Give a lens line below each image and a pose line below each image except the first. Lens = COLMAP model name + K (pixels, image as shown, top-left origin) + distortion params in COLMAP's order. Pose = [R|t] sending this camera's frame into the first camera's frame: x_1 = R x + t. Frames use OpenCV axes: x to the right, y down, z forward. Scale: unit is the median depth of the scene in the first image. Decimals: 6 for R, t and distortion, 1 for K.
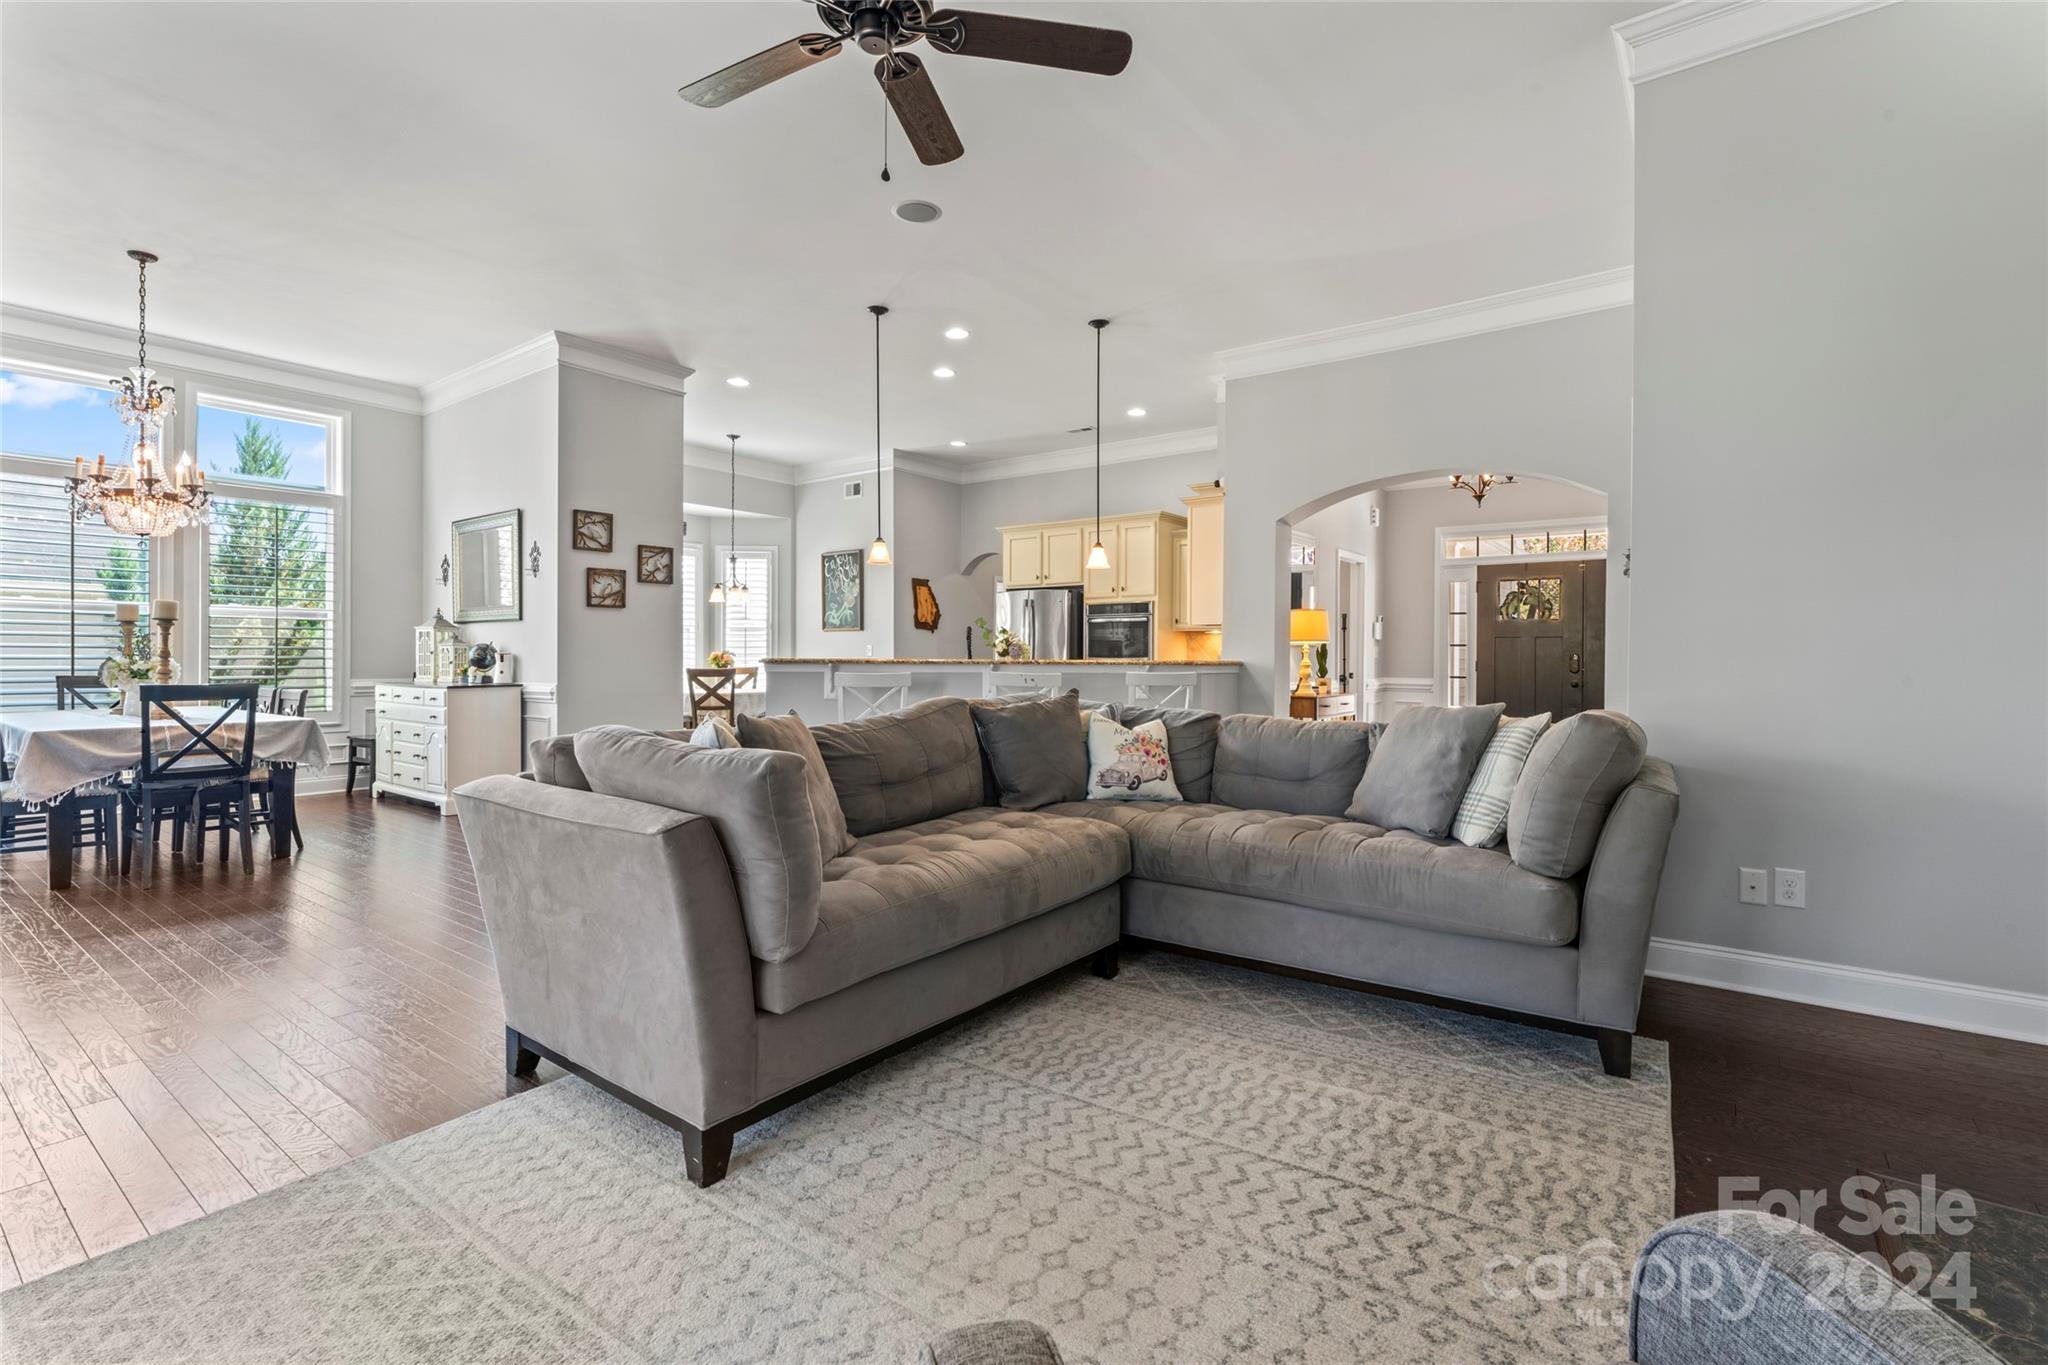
lens RADIAL K [[924.9, 0, 1022.7], [0, 924.9, 667.2], [0, 0, 1]] dist [-0.001785, 0.001013]
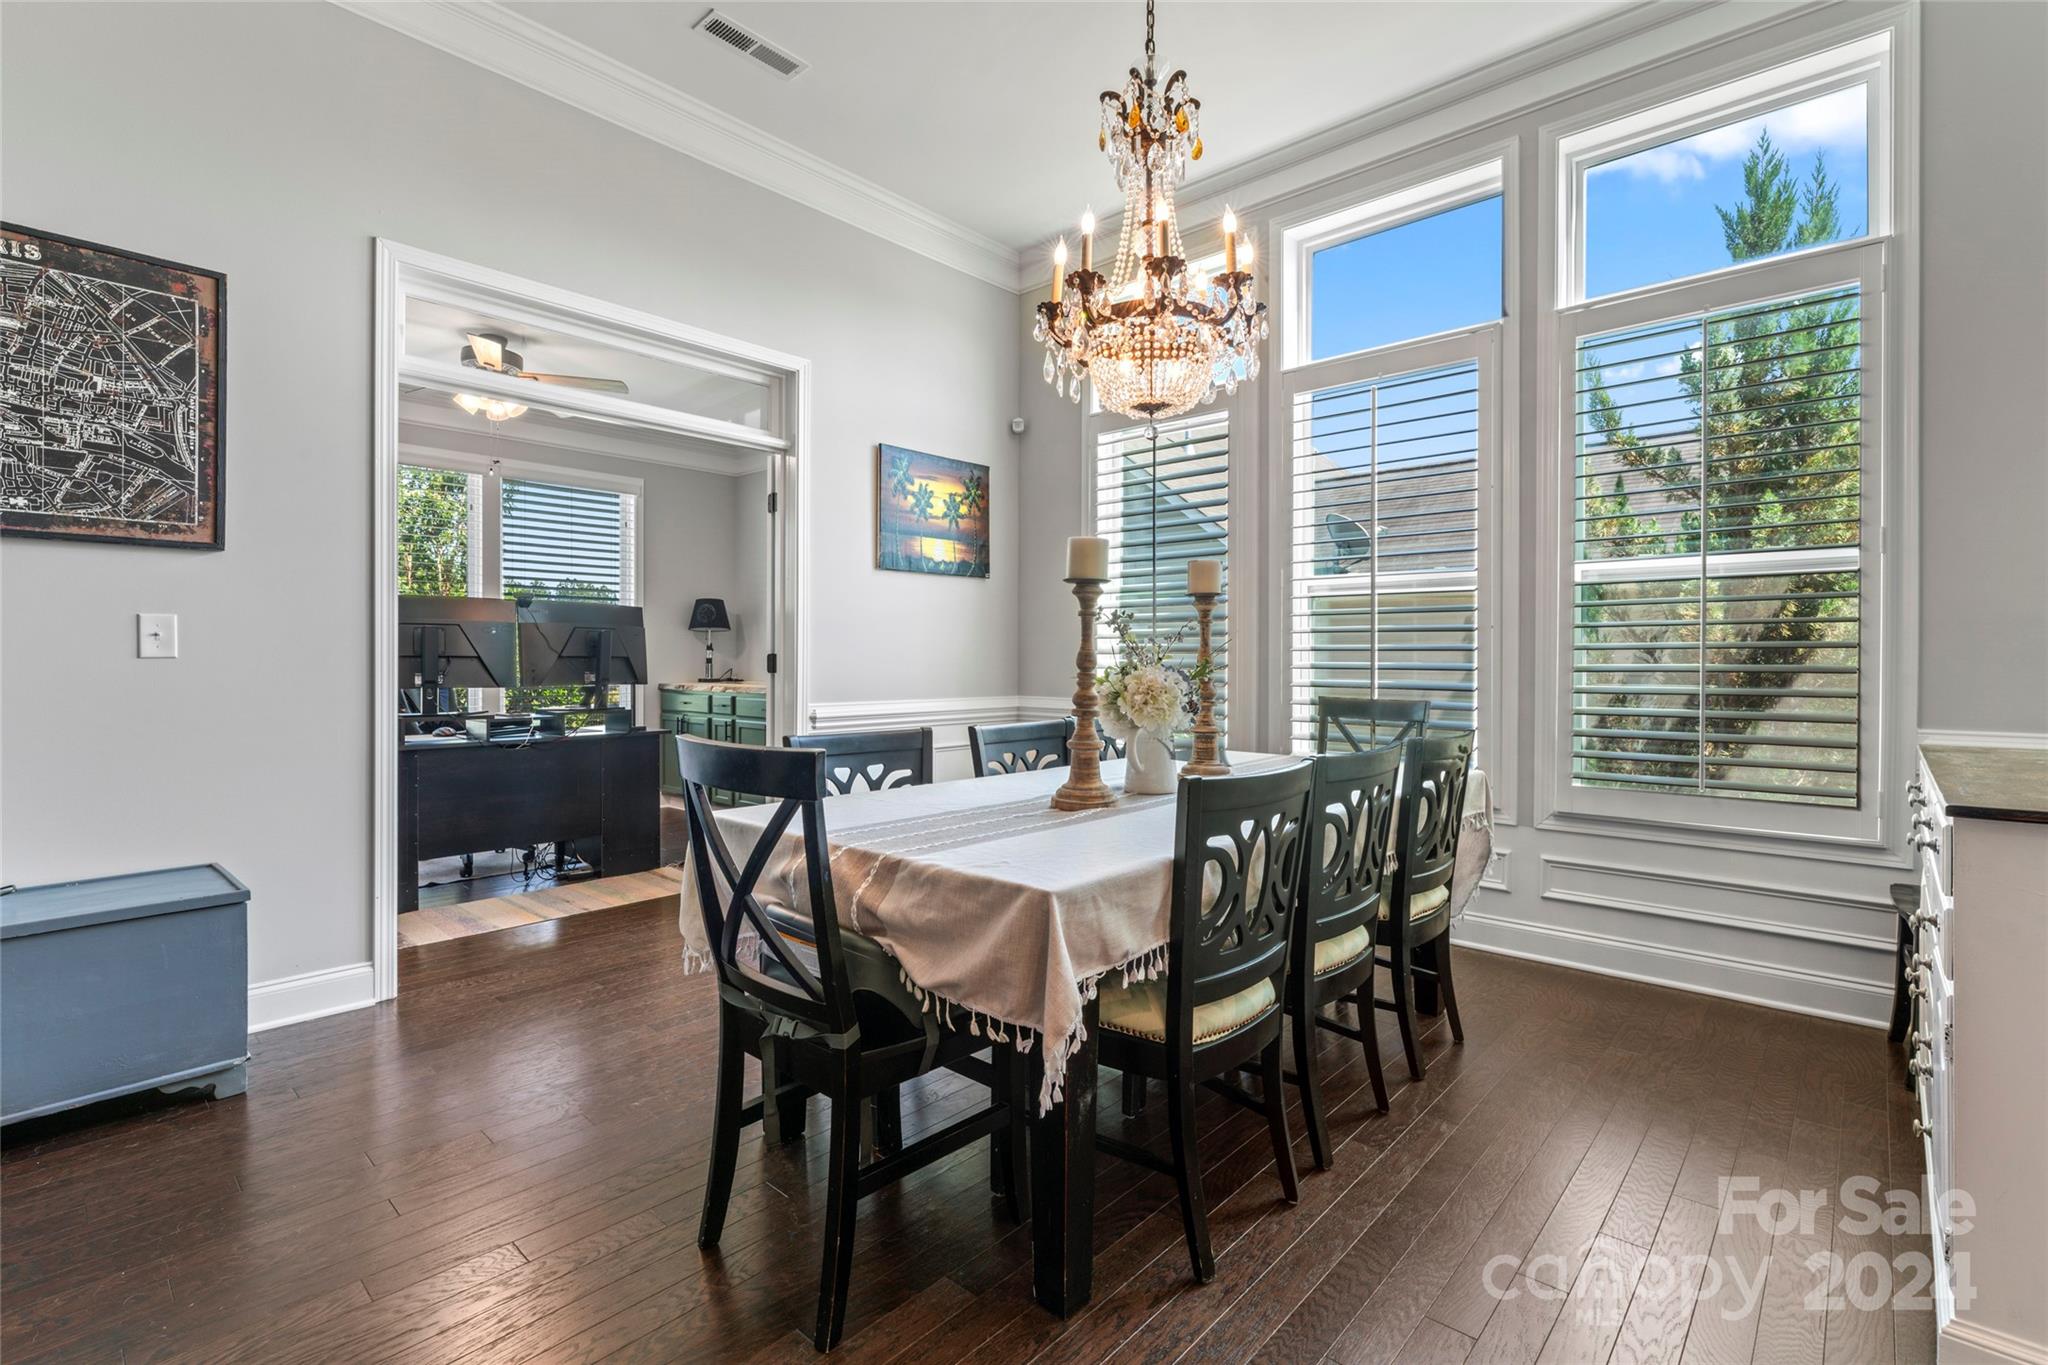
lens RADIAL K [[938.5, 0, 1032.2], [0, 938.5, 662.0], [0, 0, 1]] dist [-0.003925, 0.000038]
pose [[-0.098059, -0.002415, -0.995178, -0.980856], [-0.013461, 0.999909, -0.001100, -0.025195], [0.995090, 0.013288, -0.098083, 2.077473]]
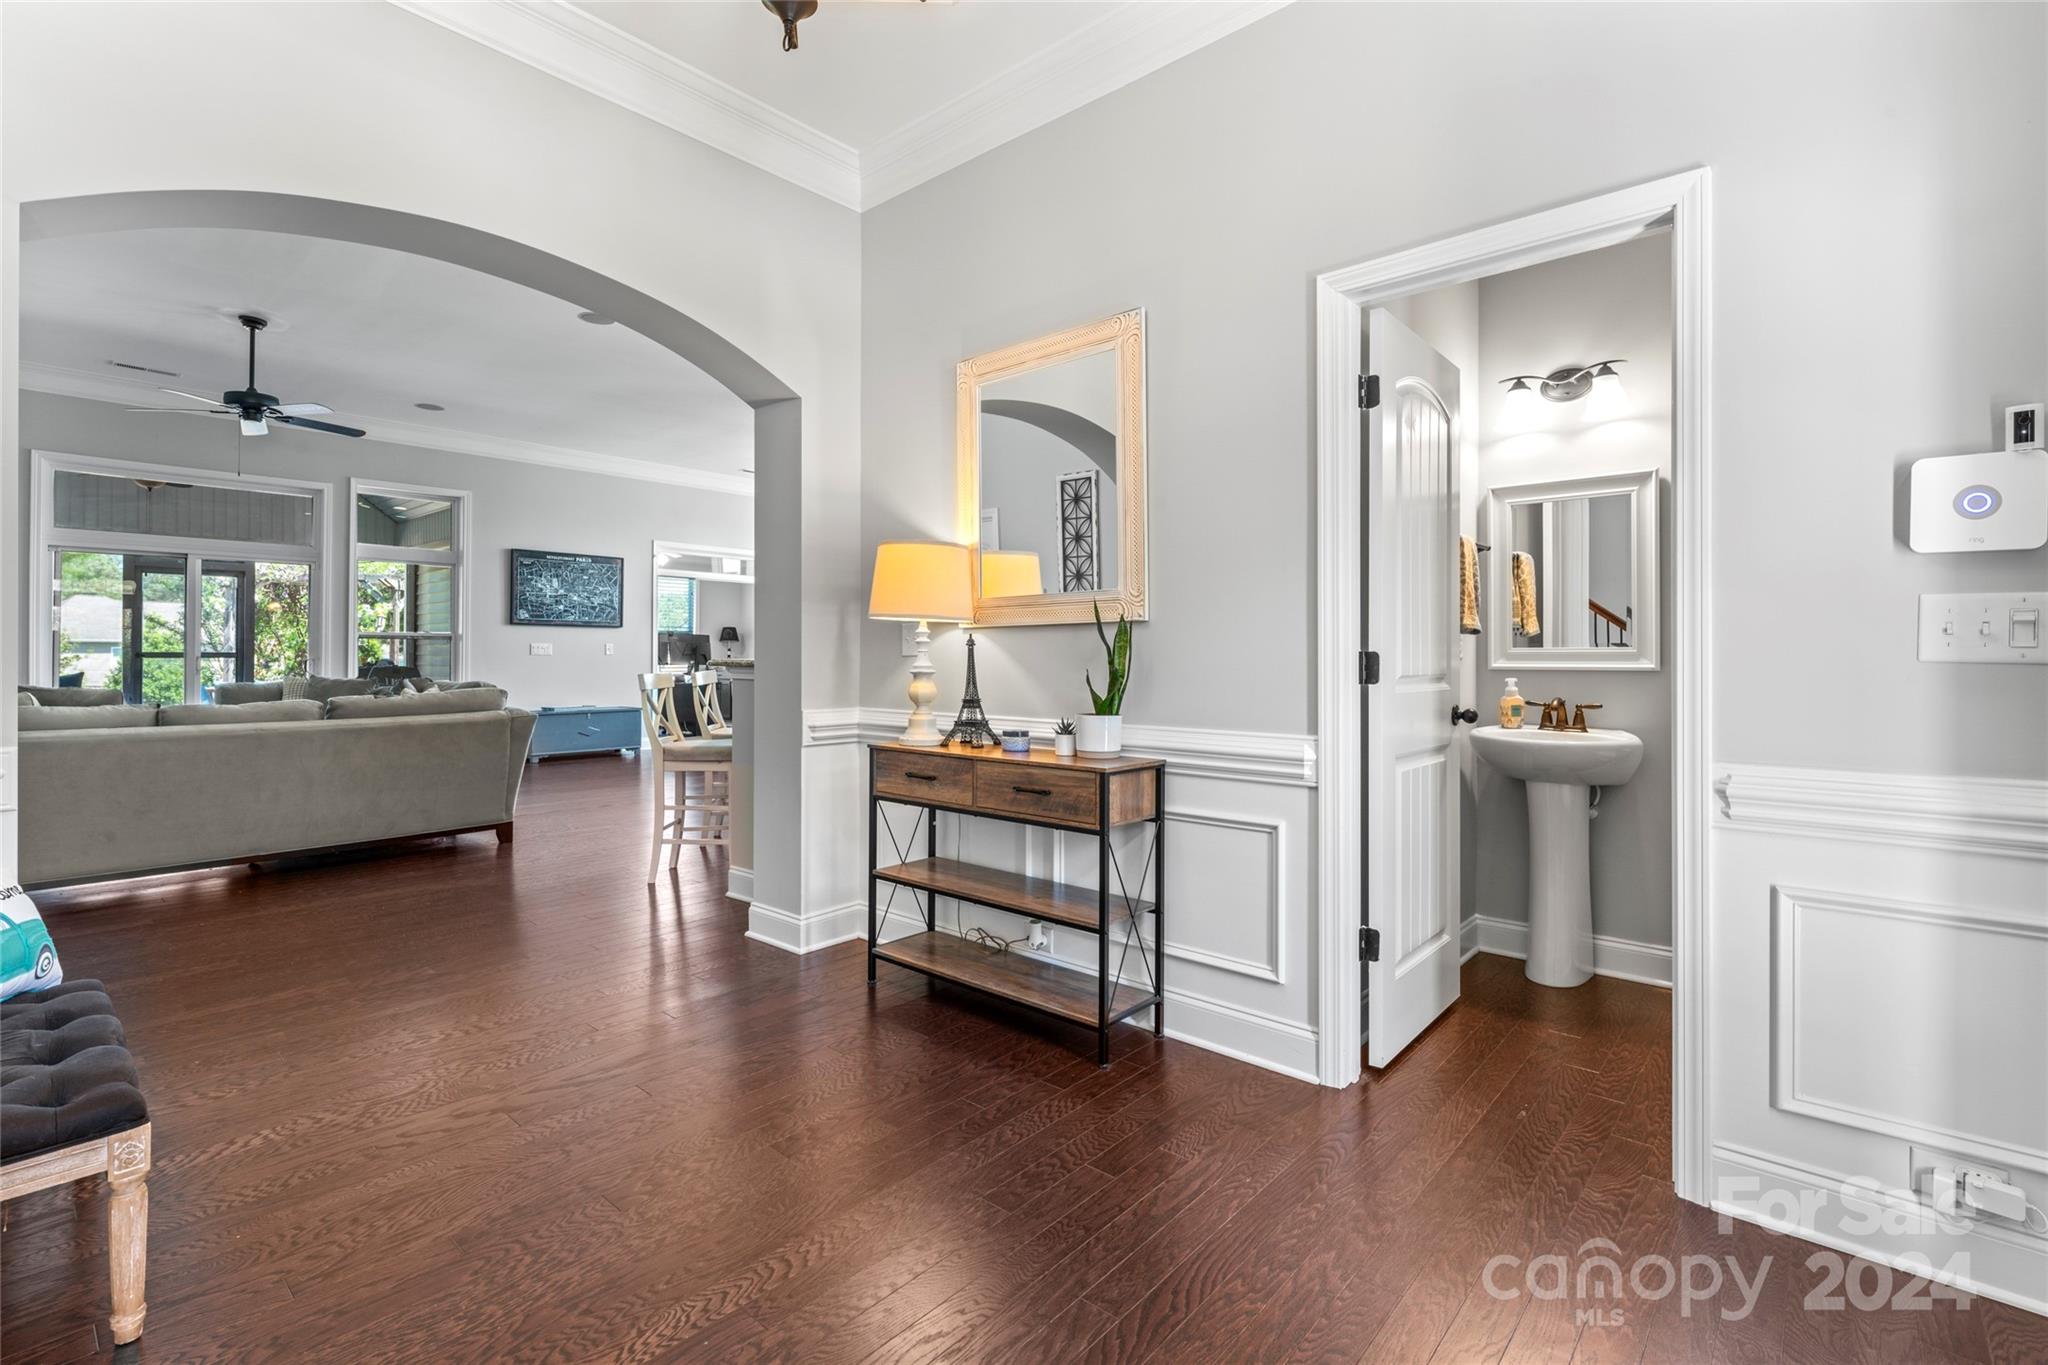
lens RADIAL K [[934.3, 0, 1024.8], [0, 934.3, 651.8], [0, 0, 1]] dist [-0.004054, -0.000547]
pose [[-0.078618, -0.007525, -0.996876, 2.173340], [-0.015880, 0.999854, -0.006295, -0.034115], [0.996778, 0.015336, -0.078726, 3.221234]]
